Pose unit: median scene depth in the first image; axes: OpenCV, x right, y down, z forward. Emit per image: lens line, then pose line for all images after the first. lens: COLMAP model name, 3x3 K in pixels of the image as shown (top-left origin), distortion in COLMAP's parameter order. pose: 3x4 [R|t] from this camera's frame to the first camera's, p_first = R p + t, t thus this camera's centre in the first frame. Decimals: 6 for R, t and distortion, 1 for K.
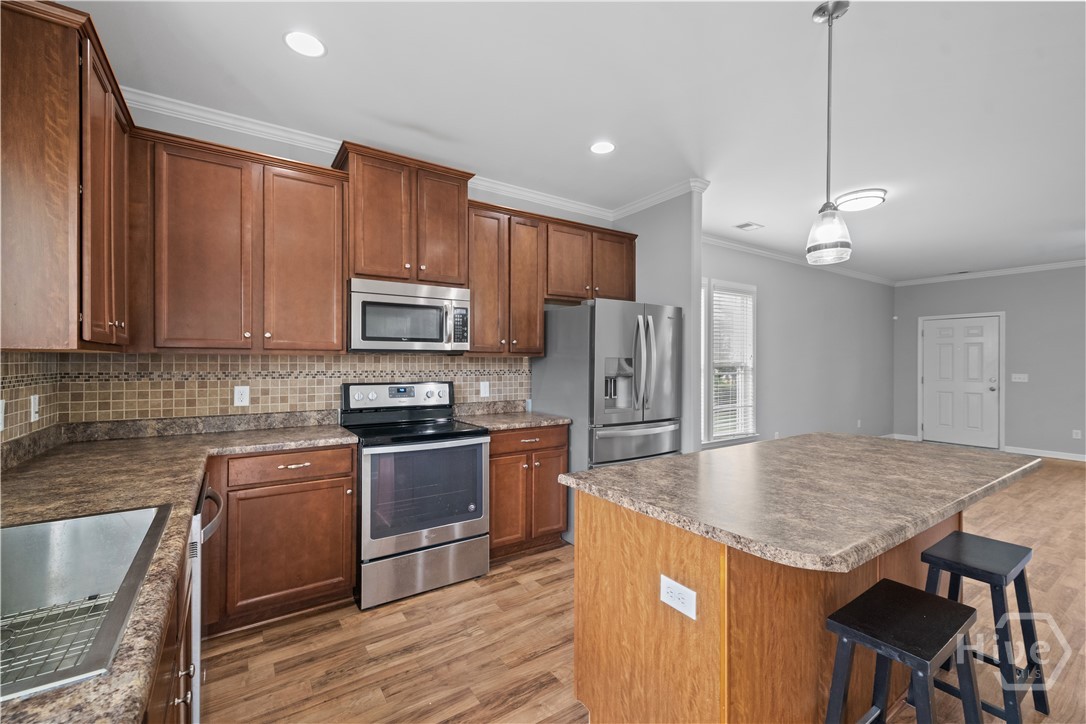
lens RADIAL K [[461.4, 0, 541.2], [0, 461.4, 359.7], [0, 0, 1]] dist [0.007879, 0.001067]
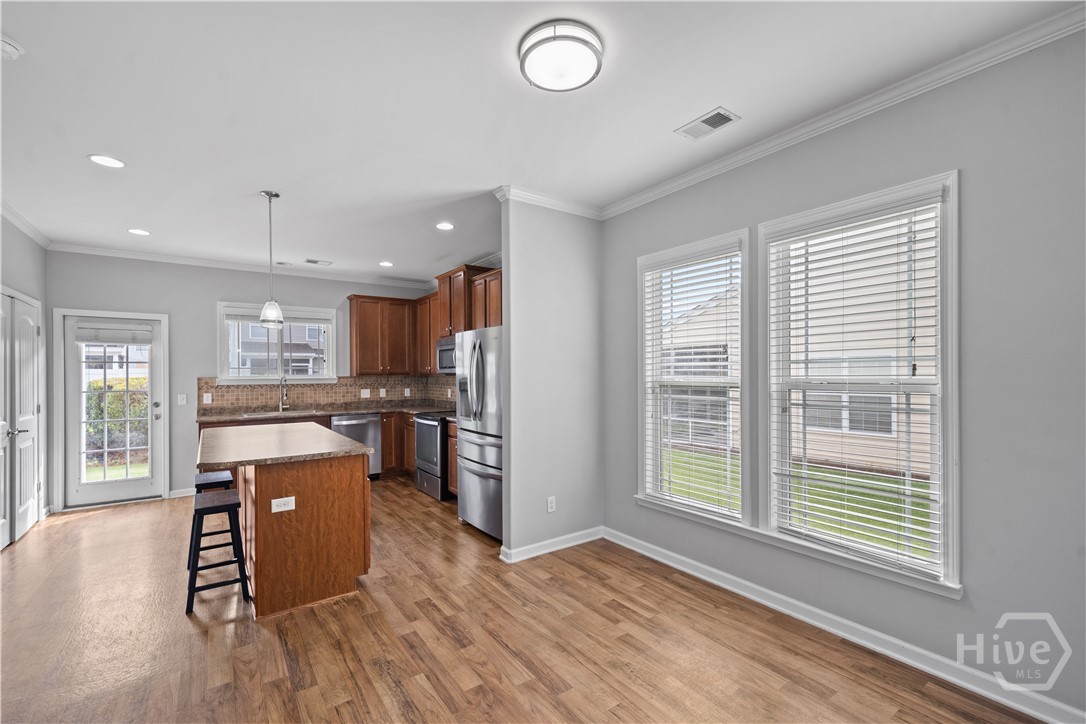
lens RADIAL K [[461.4, 0, 547.3], [0, 461.4, 378.9], [0, 0, 1]] dist [0.007879, 0.001067]
pose [[0.032422, 0.007148, -0.999449, 1.570013], [0.009827, 0.999924, 0.007470, -0.006353], [0.999426, -0.010063, 0.032349, 1.295142]]
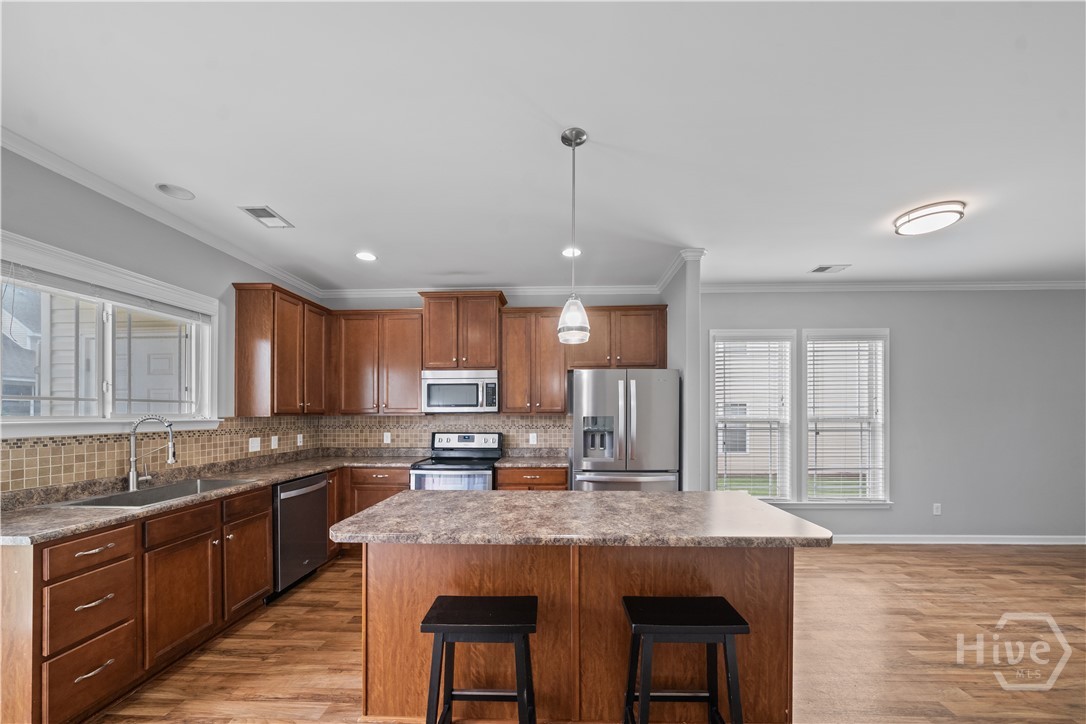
lens RADIAL K [[393.7, 0, 542.7], [0, 393.7, 416.2], [0, 0, 1]] dist [0.004436, 0.000700]
pose [[0.808070, -0.002056, -0.589083, 0.728699], [0.008033, 0.999939, 0.007530, -0.014840], [0.589032, -0.010817, 0.808037, 0.076079]]
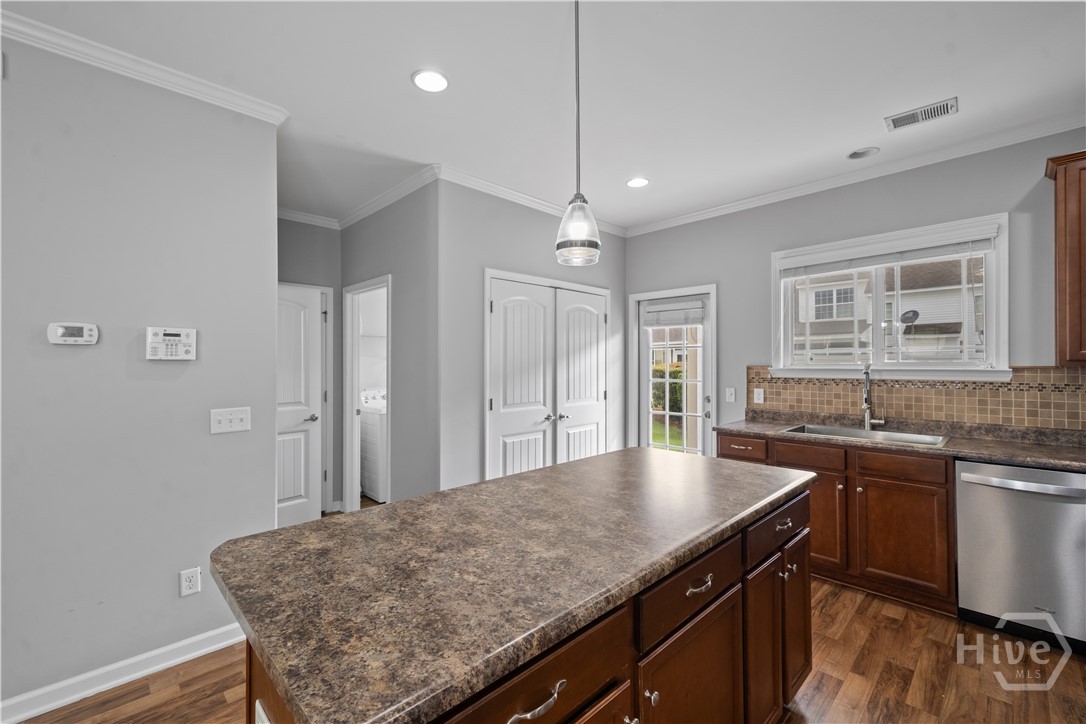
lens RADIAL K [[461.4, 0, 528.3], [0, 461.4, 362.5], [0, 0, 1]] dist [0.007879, 0.001067]
pose [[-0.986658, -0.000808, -0.162804, 0.527531], [0.000214, 0.999980, -0.006259, -0.012856], [0.162806, -0.006210, -0.986639, 1.158253]]
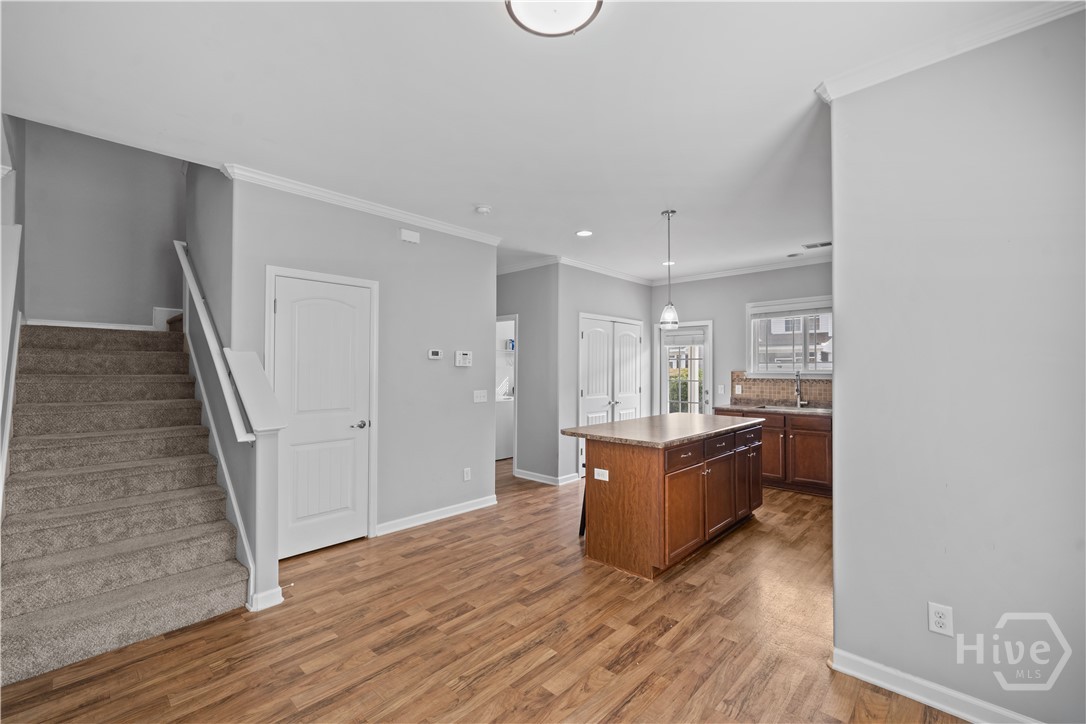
lens RADIAL K [[461.4, 0, 526.7], [0, 461.4, 363.4], [0, 0, 1]] dist [0.007879, 0.001067]
pose [[-0.979555, -0.008492, -0.200999, 1.053449], [-0.005317, 0.999852, -0.016331, -0.007574], [0.201109, -0.014929, -0.979455, 1.861659]]
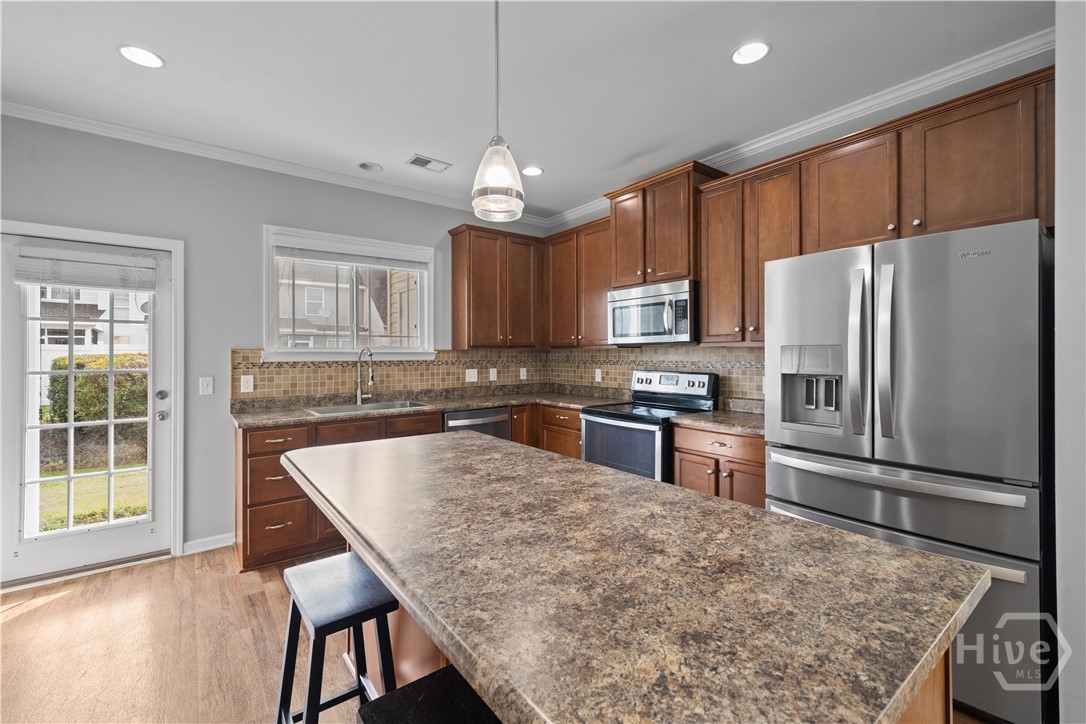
lens RADIAL K [[461.4, 0, 550.8], [0, 461.4, 356.5], [0, 0, 1]] dist [0.007879, 0.001067]
pose [[0.067359, 0.001910, -0.997727, 0.850817], [0.006864, 0.999974, 0.002378, 0.008099], [0.997705, -0.007008, 0.067344, 0.663085]]
